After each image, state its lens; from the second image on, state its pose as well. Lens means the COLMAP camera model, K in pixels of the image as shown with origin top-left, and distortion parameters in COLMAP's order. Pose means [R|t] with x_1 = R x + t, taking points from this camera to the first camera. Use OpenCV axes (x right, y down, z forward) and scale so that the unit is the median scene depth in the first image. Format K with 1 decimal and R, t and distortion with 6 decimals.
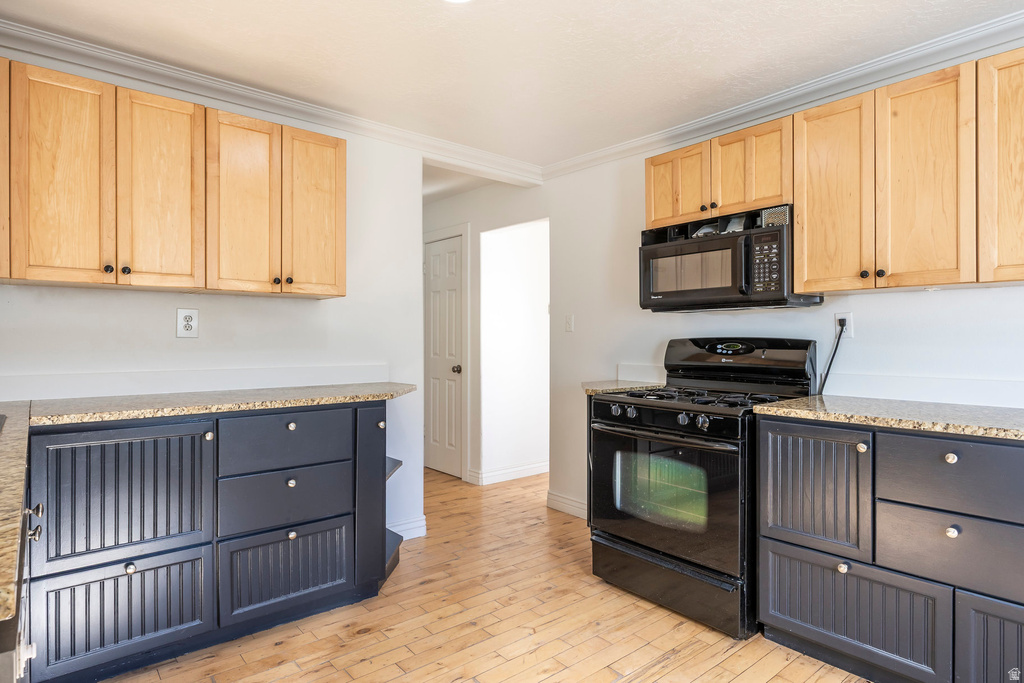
lens RADIAL K [[590.3, 0, 512.8], [0, 590.3, 340.3], [0, 0, 1]] dist [0.014743, -0.000298]
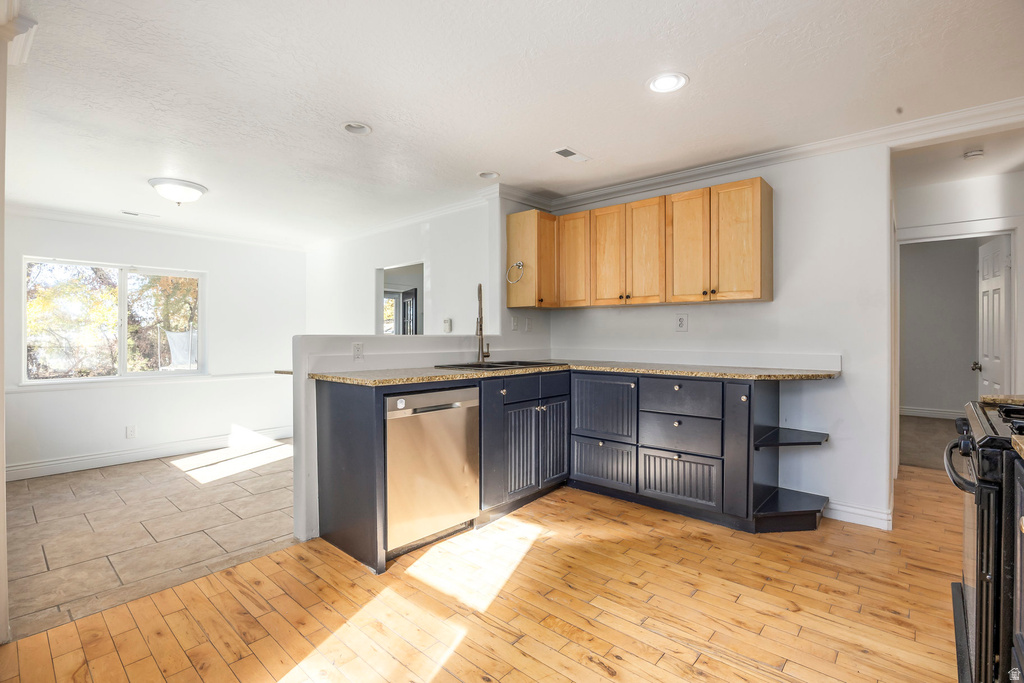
lens RADIAL K [[473.6, 0, 514.8], [0, 473.6, 338.2], [0, 0, 1]] dist [-0.004724, 0.000398]
pose [[0.144809, 0.006226, -0.989440, 0.774925], [-0.002122, 0.999980, 0.005981, 0.007628], [0.989457, 0.001233, 0.144819, 0.386153]]
